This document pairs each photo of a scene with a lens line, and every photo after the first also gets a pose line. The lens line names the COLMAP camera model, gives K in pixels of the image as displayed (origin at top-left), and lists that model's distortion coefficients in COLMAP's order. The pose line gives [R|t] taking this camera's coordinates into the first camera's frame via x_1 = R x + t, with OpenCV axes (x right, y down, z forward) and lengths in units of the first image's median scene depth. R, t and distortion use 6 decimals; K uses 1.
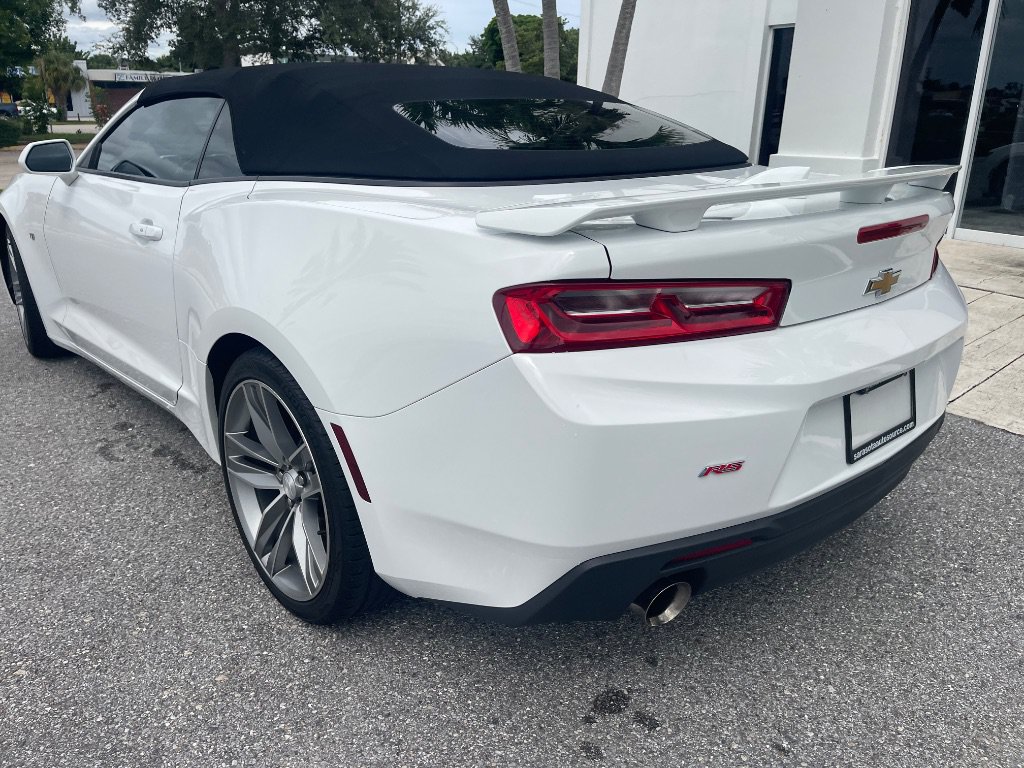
lens RADIAL K [[760.9, 0, 509.7], [0, 760.9, 385.2], [0, 0, 1]] dist [0.073703, -0.103292]
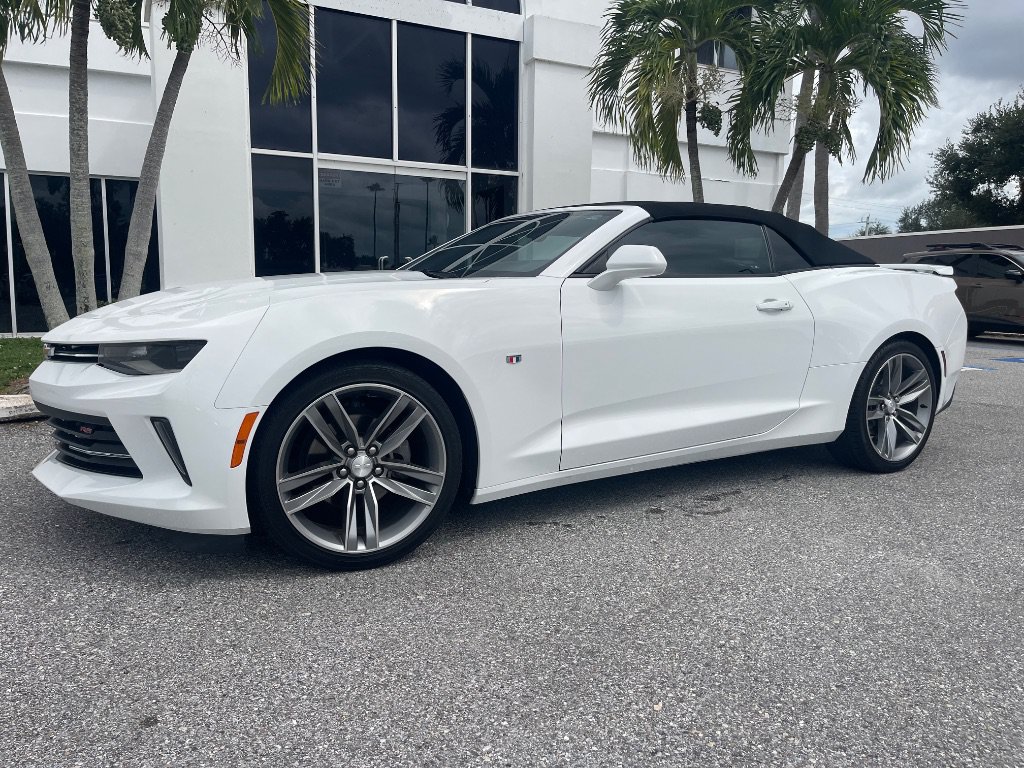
lens RADIAL K [[760.9, 0, 509.7], [0, 760.9, 385.2], [0, 0, 1]] dist [0.073703, -0.103292]
pose [[0.185644, -0.132826, 0.973598, -2.342089], [0.321861, 0.944380, 0.067468, -0.371246], [-0.928408, 0.300838, 0.218070, 1.391932]]
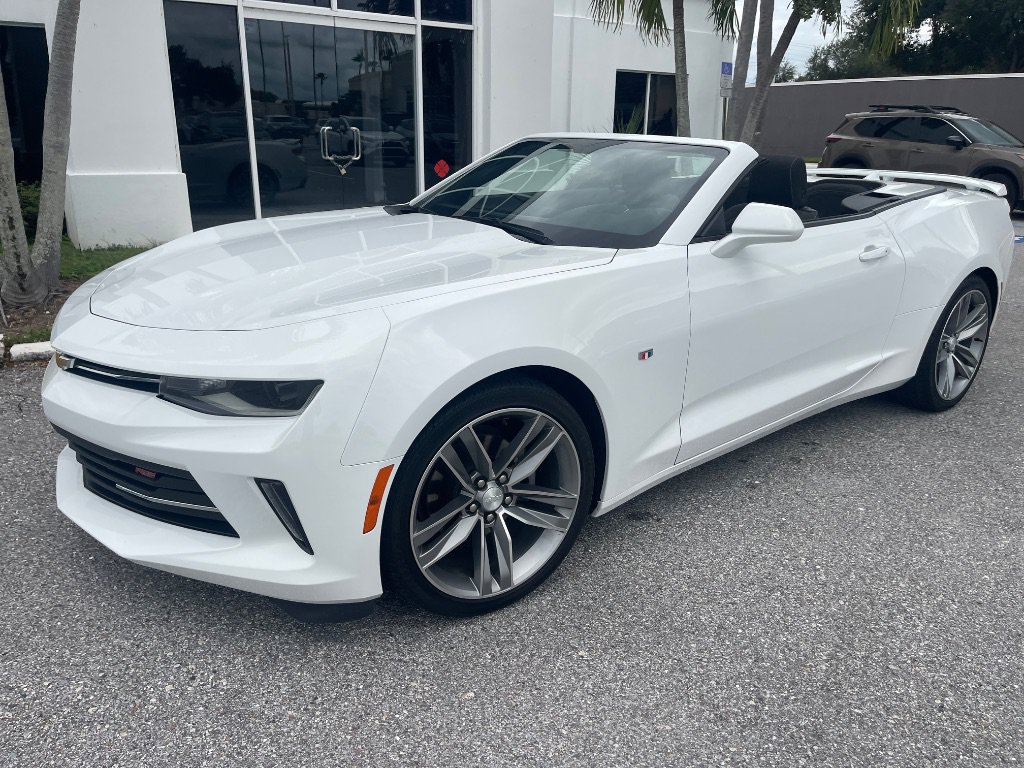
lens RADIAL K [[762.8, 0, 519.1], [0, 762.8, 388.7], [0, 0, 1]] dist [0.080471, -0.111098]
pose [[0.052756, -0.327818, 0.943267, -2.143633], [0.318501, 0.900773, 0.295236, -0.674887], [-0.946453, 0.284856, 0.151932, 1.683069]]
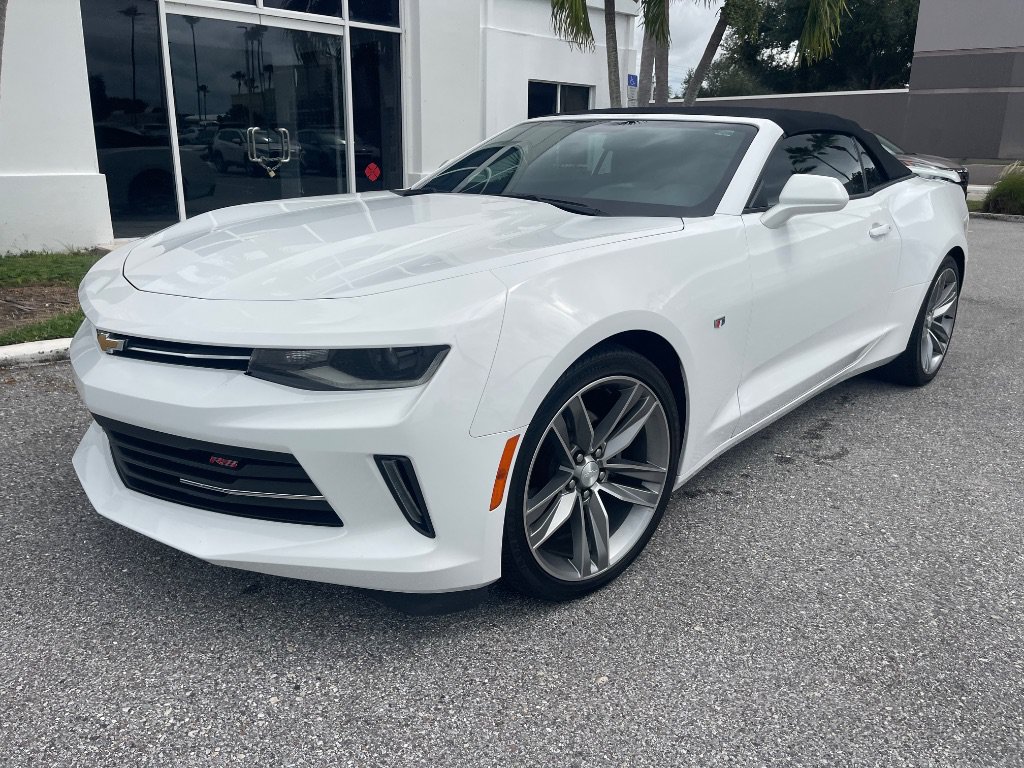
lens RADIAL K [[760.9, 0, 517.8], [0, 760.9, 377.2], [0, 0, 1]] dist [0.083940, -0.114763]
pose [[-0.083925, -0.297572, 0.951003, -2.108145], [0.313645, 0.897974, 0.308657, -0.691869], [-0.945824, 0.324182, 0.017969, 1.950412]]
